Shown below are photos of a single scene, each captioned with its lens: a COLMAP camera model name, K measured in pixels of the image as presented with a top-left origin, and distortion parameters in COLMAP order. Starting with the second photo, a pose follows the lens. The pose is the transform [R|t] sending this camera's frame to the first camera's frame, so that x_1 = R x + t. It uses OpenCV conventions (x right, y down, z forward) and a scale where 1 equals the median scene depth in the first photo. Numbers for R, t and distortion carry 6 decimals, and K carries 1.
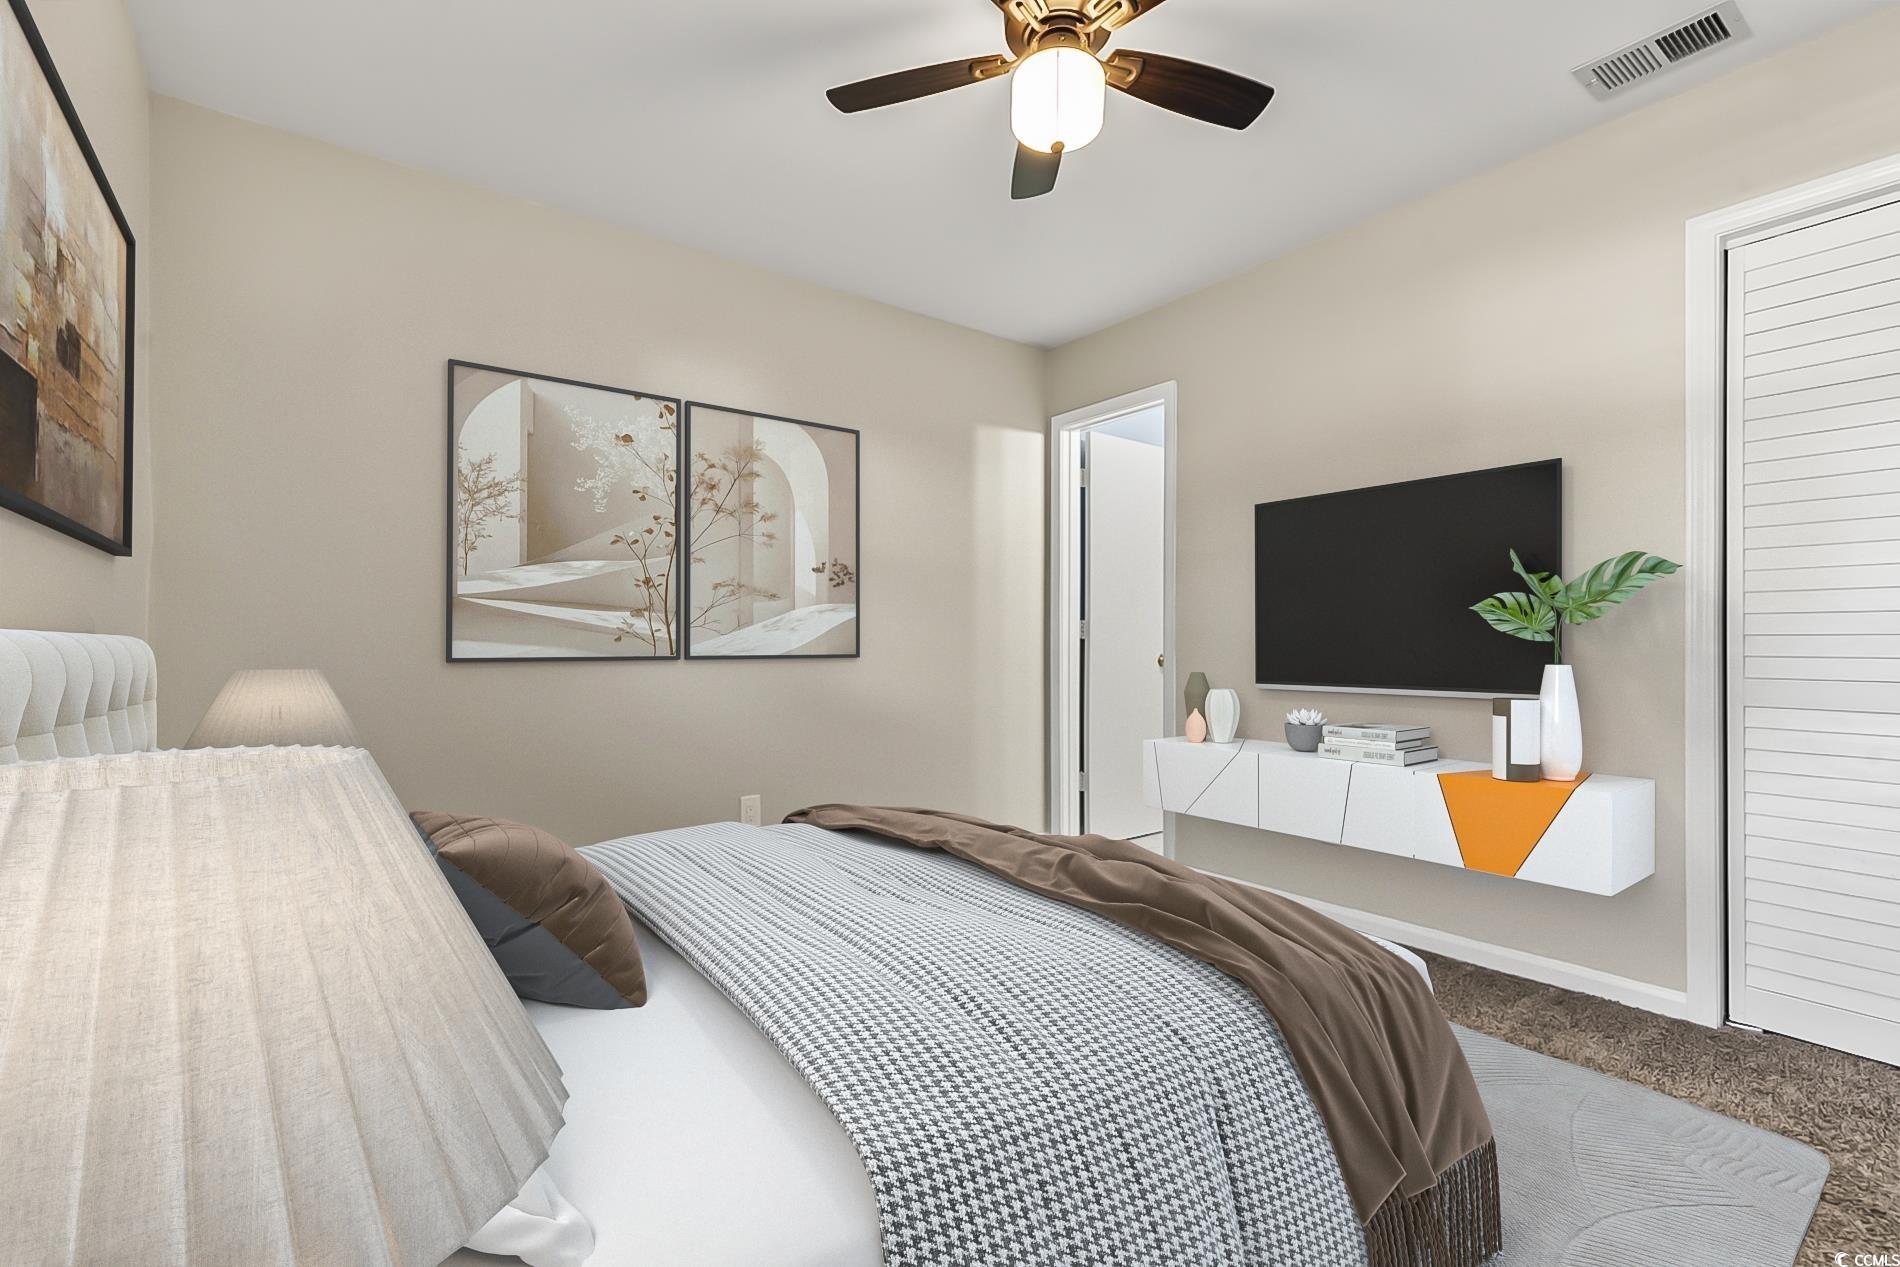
lens RADIAL K [[847.6, 0, 956.8], [0, 847.6, 648.1], [0, 0, 1]] dist [-0.001651, -0.000436]
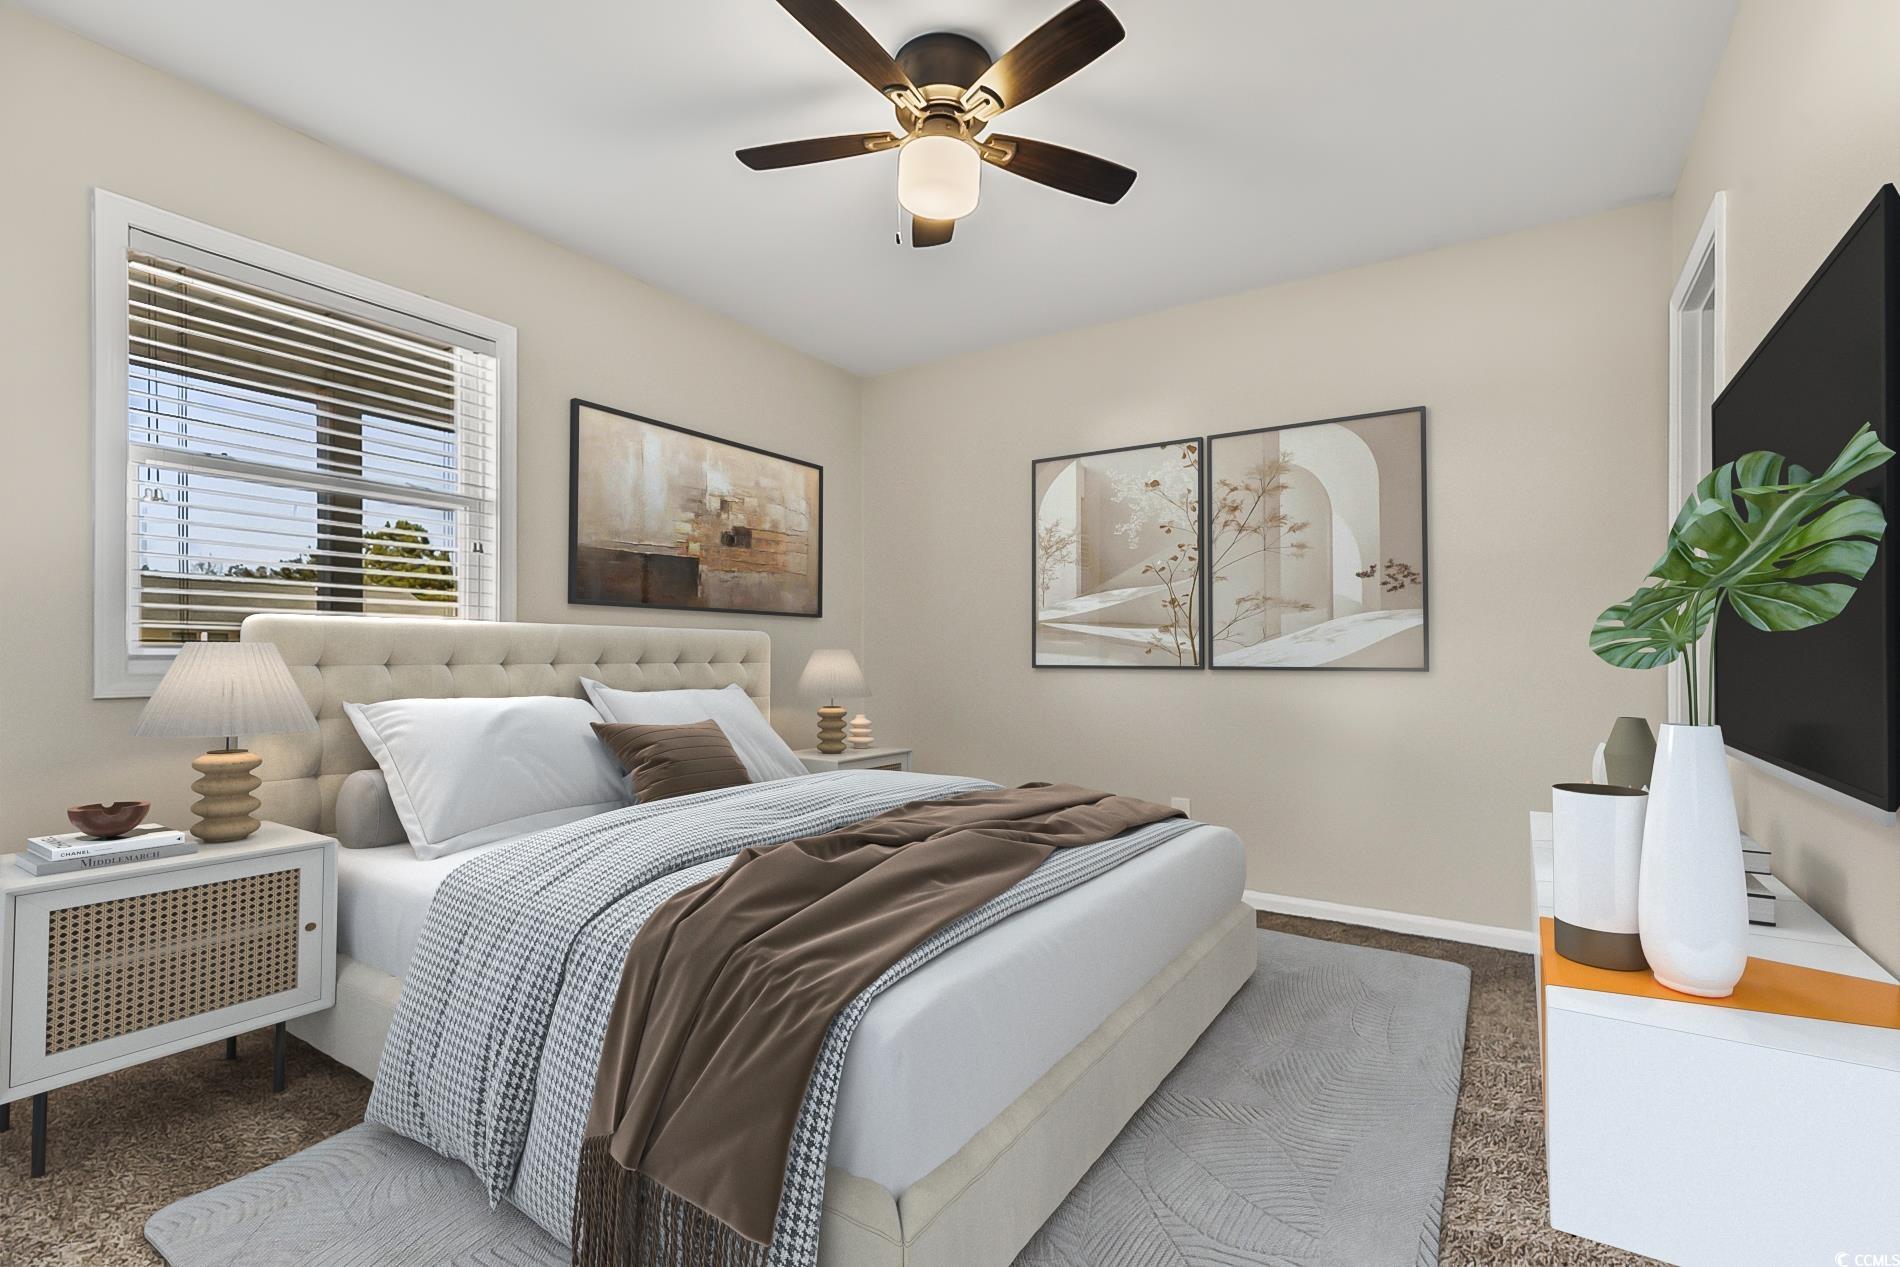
lens RADIAL K [[847.6, 0, 956.8], [0, 847.6, 648.1], [0, 0, 1]] dist [-0.001651, -0.000436]
pose [[0.351616, -0.003761, -0.936137, 0.610891], [-0.004229, 0.999975, -0.005606, -0.006904], [0.936135, 0.005930, 0.351592, 0.307193]]
